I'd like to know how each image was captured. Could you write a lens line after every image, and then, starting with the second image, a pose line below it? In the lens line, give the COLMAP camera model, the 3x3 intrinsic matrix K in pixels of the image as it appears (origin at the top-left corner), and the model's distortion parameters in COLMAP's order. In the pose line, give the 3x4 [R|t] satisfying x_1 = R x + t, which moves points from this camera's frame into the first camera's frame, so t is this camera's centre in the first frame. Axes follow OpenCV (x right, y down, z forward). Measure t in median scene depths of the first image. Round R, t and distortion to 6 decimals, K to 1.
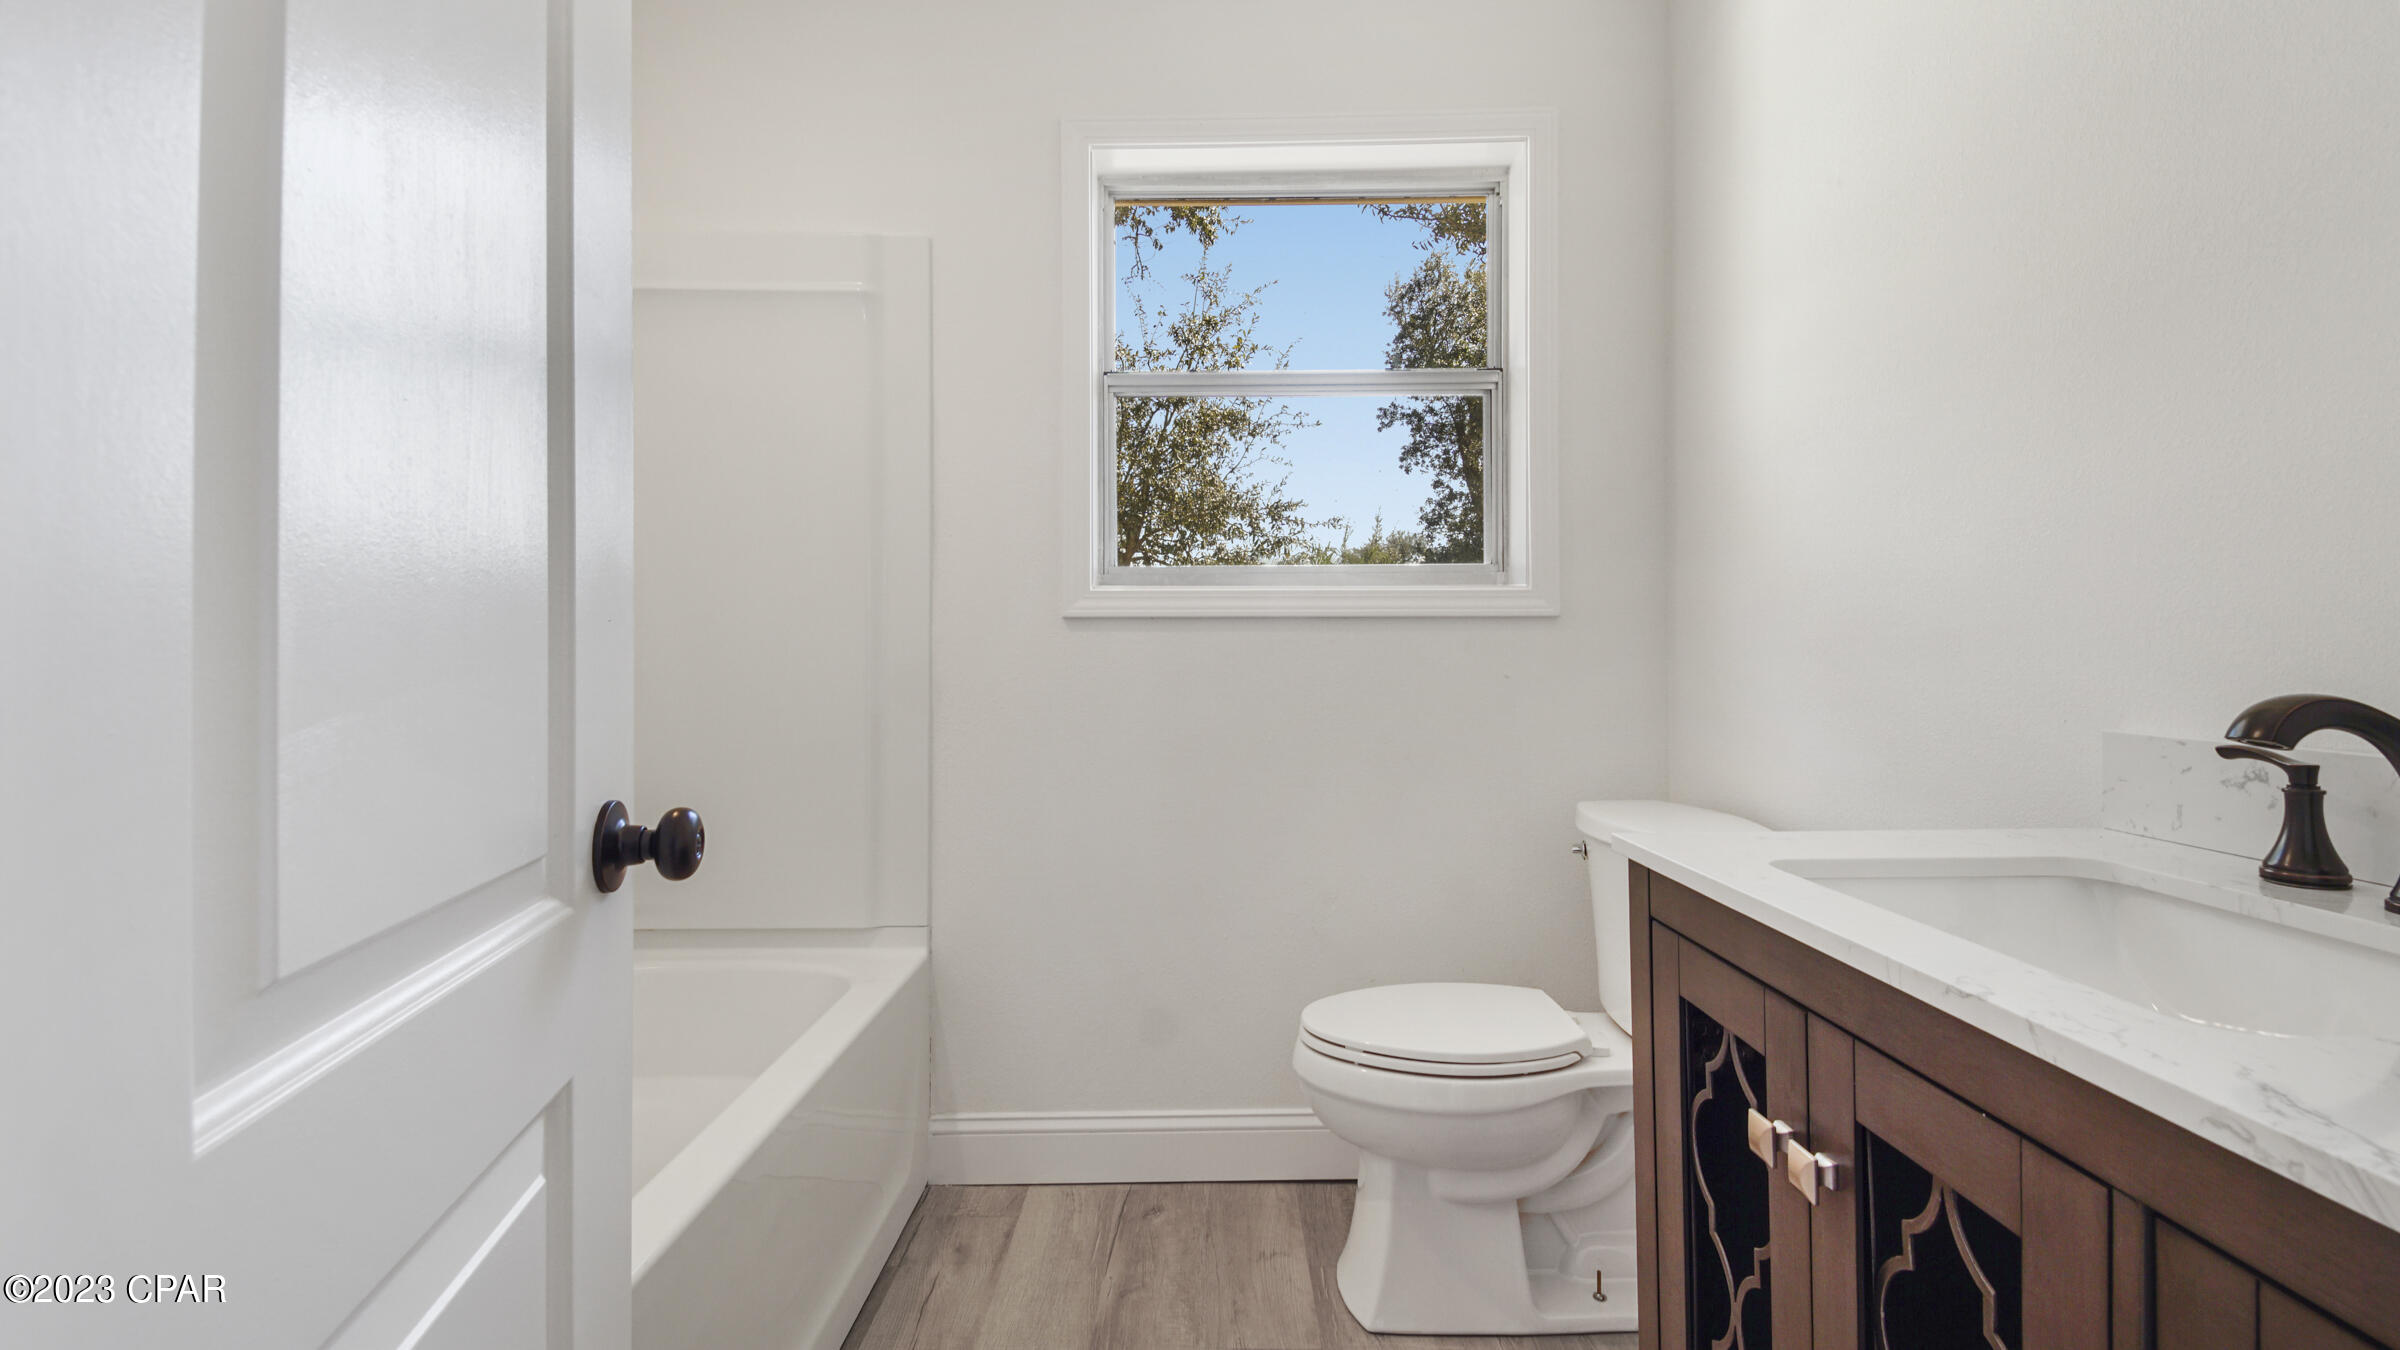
lens RADIAL K [[1043.2, 0, 1188.2], [0, 1043.2, 657.5], [0, 0, 1]] dist [0.032043, -0.016412]
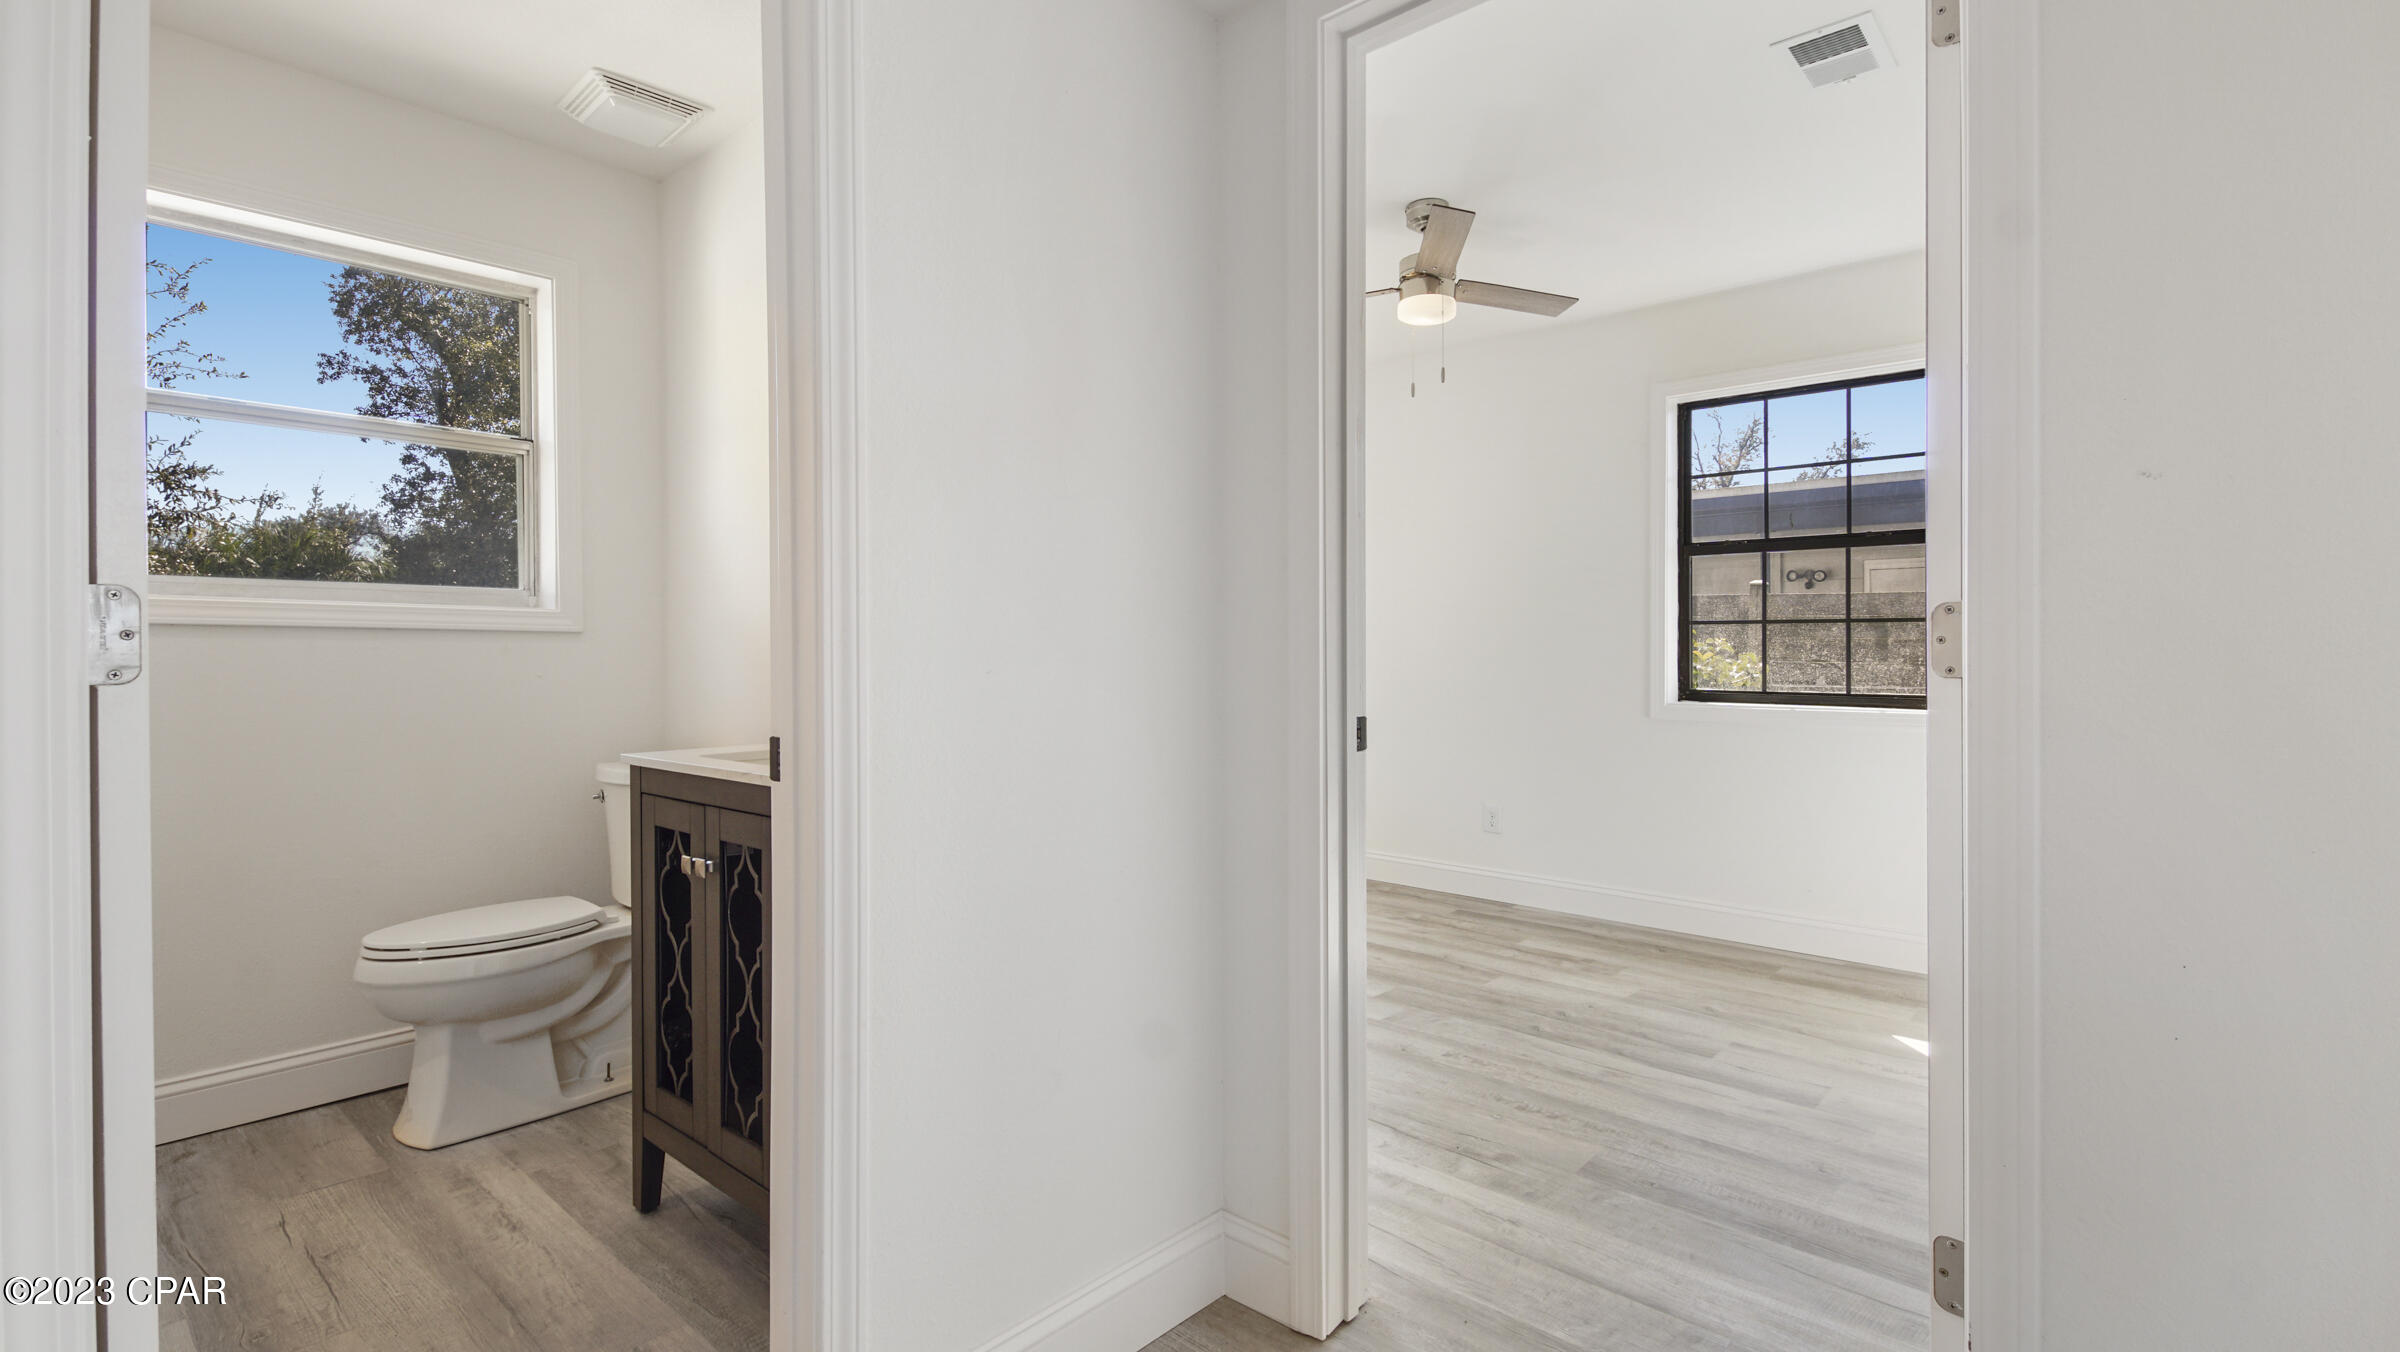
lens RADIAL K [[1043.2, 0, 1188.2], [0, 1043.2, 658.5], [0, 0, 1]] dist [0.032043, -0.016412]
pose [[0.641601, 0.006059, 0.767015, -0.198322], [-0.000516, 0.999972, -0.007467, 0.004943], [-0.767038, 0.004395, 0.641586, -0.502074]]
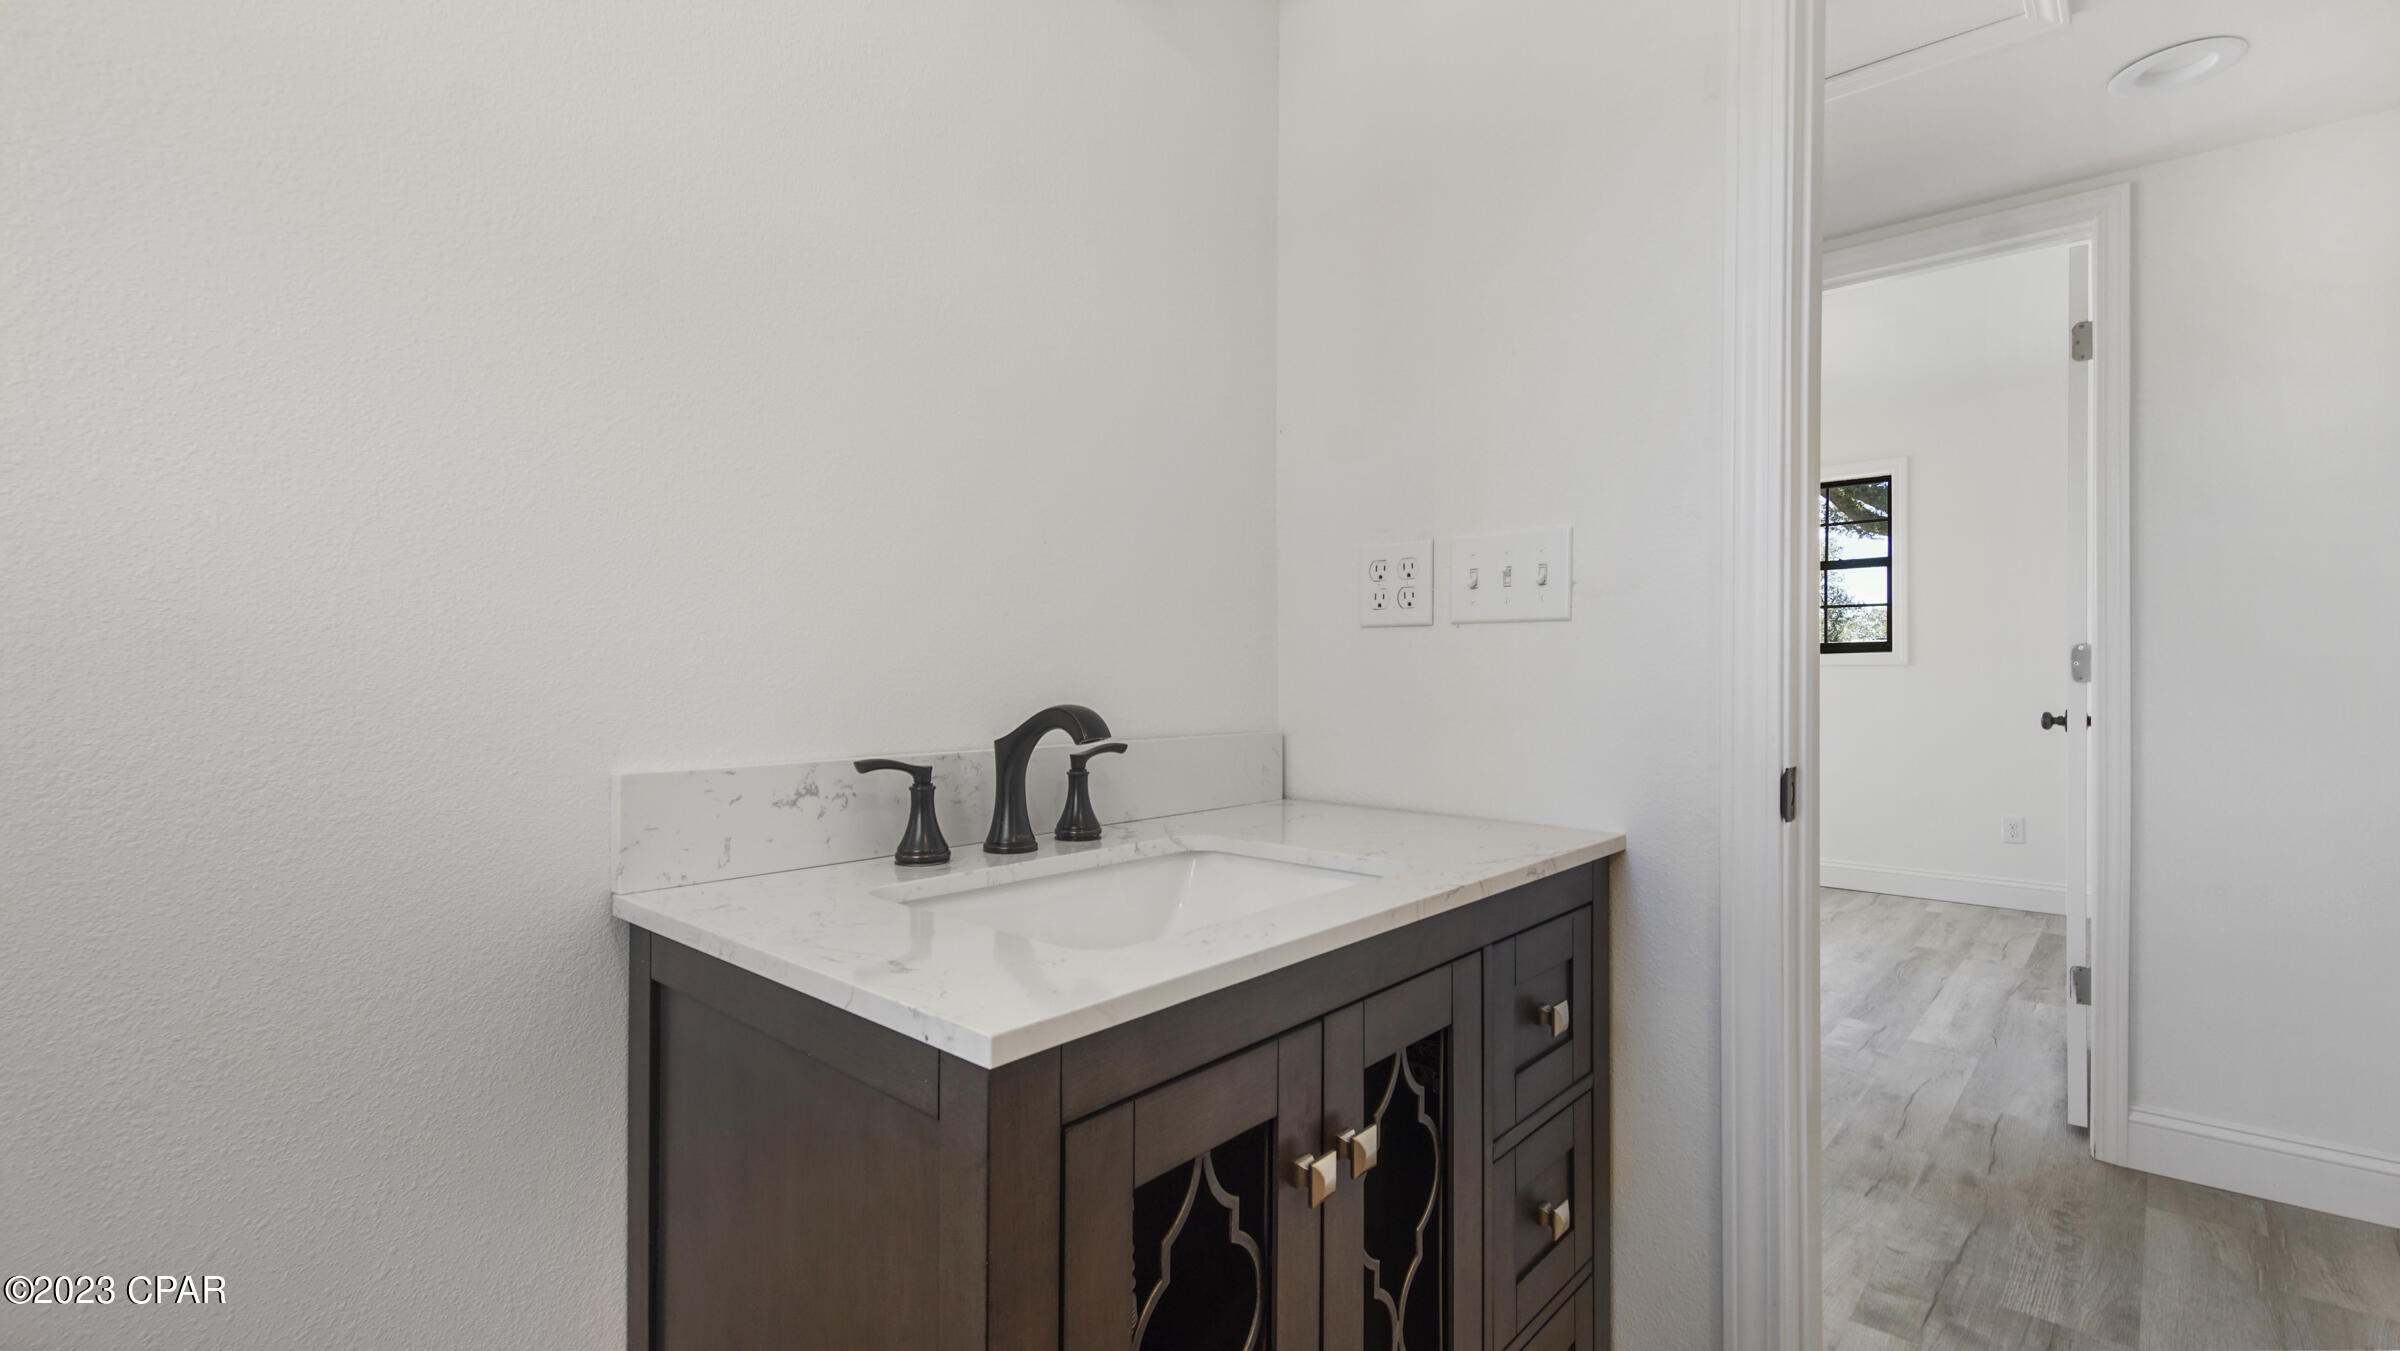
lens RADIAL K [[1043.2, 0, 1188.2], [0, 1043.2, 658.0], [0, 0, 1]] dist [0.032043, -0.016412]
pose [[-0.758798, 0.010154, 0.651246, -0.000720], [-0.000095, 0.999877, -0.015700, -0.003269], [-0.651325, -0.011975, -0.758704, 0.541942]]
